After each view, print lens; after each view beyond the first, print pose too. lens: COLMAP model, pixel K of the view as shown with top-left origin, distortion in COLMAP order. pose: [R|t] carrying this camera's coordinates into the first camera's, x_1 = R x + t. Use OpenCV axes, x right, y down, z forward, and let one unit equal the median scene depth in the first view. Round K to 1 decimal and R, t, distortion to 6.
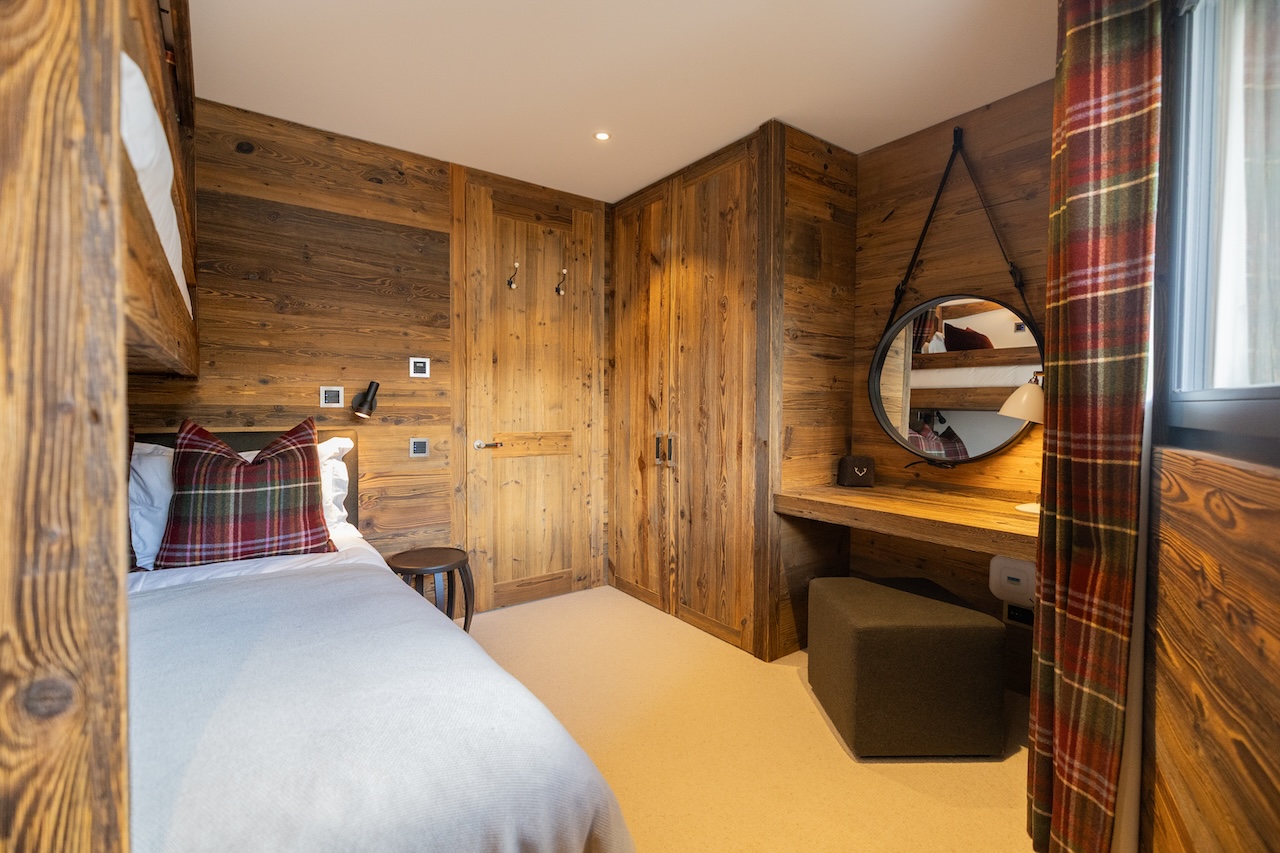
lens RADIAL K [[548.5, 0, 640.0], [0, 548.5, 426.5], [0, 0, 1]] dist [-0.000165, -0.000089]
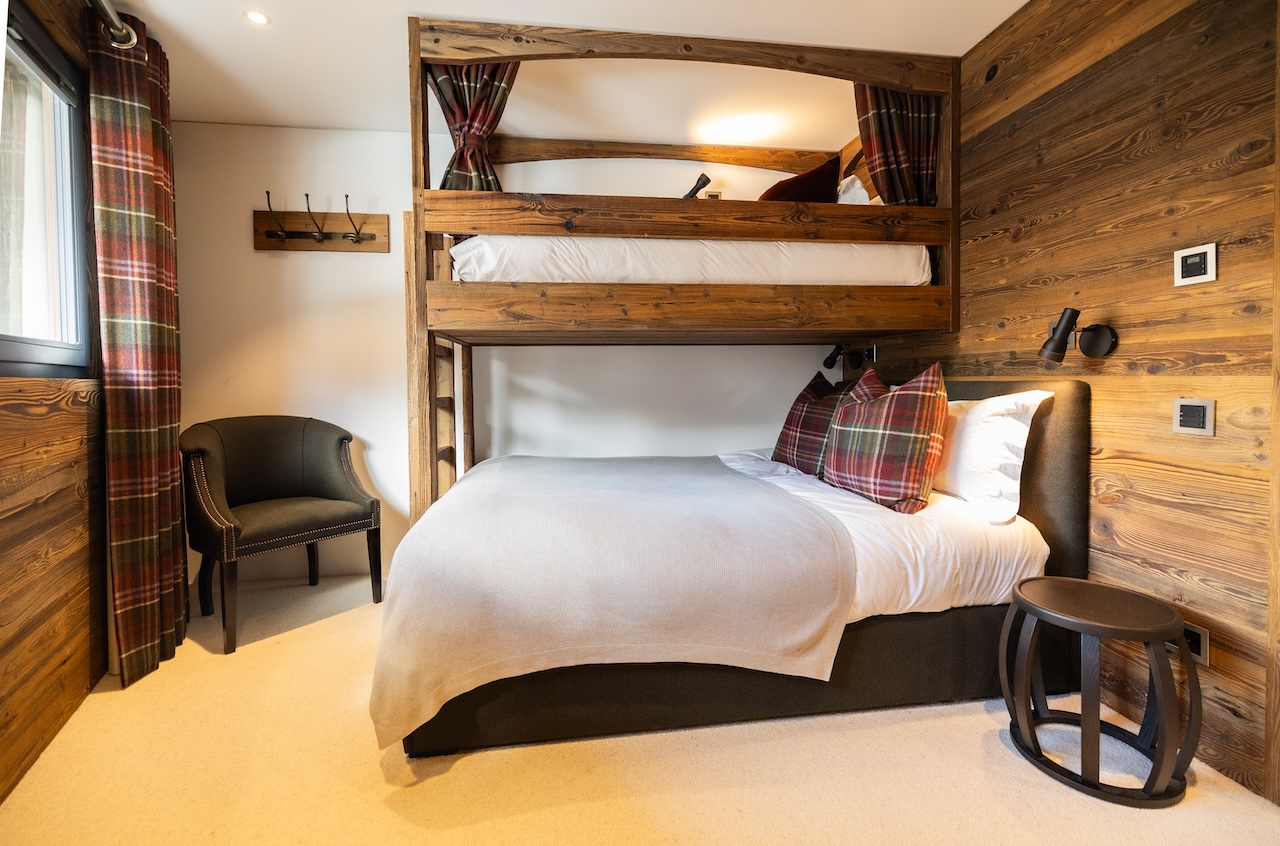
lens RADIAL K [[562.4, 0, 640.2], [0, 562.4, 402.1], [0, 0, 1]] dist [0.001880, 0.000314]
pose [[-0.490869, 0.027392, -0.870803, 0.345254], [-0.025647, 0.998618, 0.045870, 0.013224], [0.870856, 0.044850, -0.489488, 0.822570]]
